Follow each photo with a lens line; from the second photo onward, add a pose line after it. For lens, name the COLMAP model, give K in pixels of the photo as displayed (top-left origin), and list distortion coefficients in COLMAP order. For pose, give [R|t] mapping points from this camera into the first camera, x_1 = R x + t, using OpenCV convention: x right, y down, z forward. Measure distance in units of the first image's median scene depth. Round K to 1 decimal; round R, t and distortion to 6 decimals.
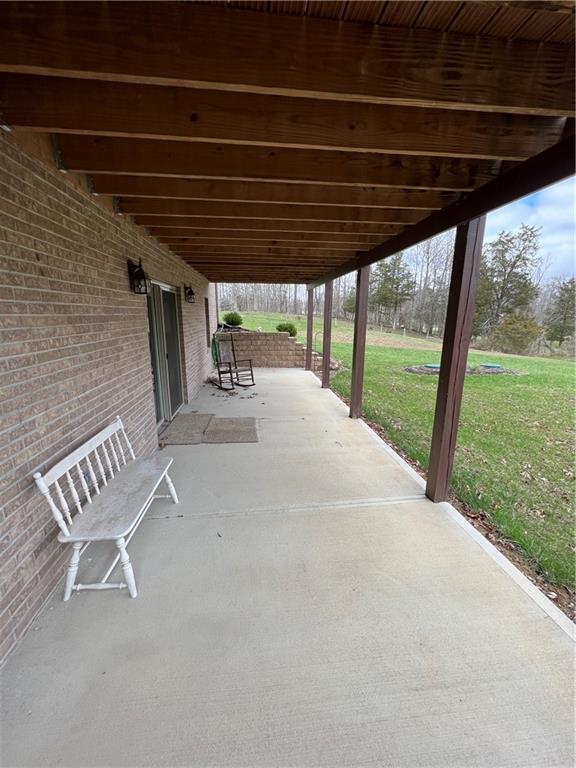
lens RADIAL K [[308.0, 0, 287.5], [0, 308.0, 383.9], [0, 0, 1]] dist [0.000176, -0.000084]
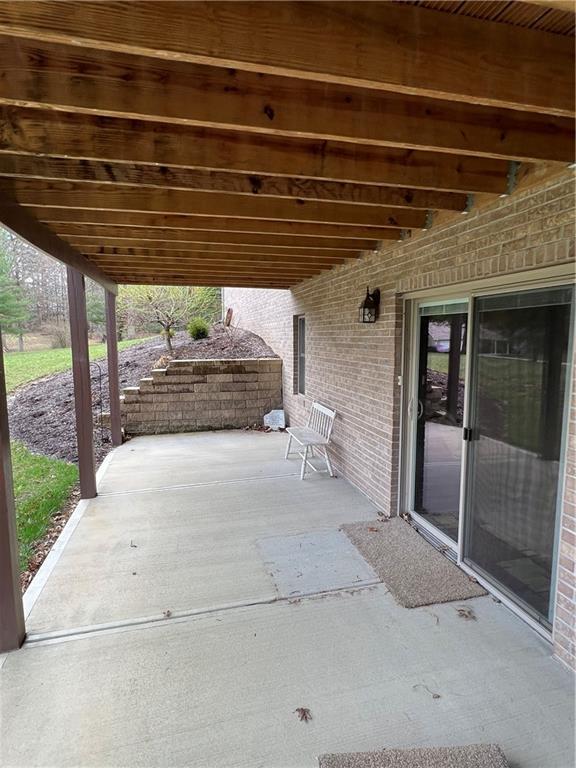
lens RADIAL K [[426.9, 0, 287.3], [0, 426.9, 384.8], [0, 0, 1]] dist [0.000722, 0.000082]
pose [[-0.990734, 0.011412, -0.135340, -0.041867], [-0.033871, 0.944220, 0.327568, -0.546339], [0.131529, 0.329117, -0.935084, 2.313277]]
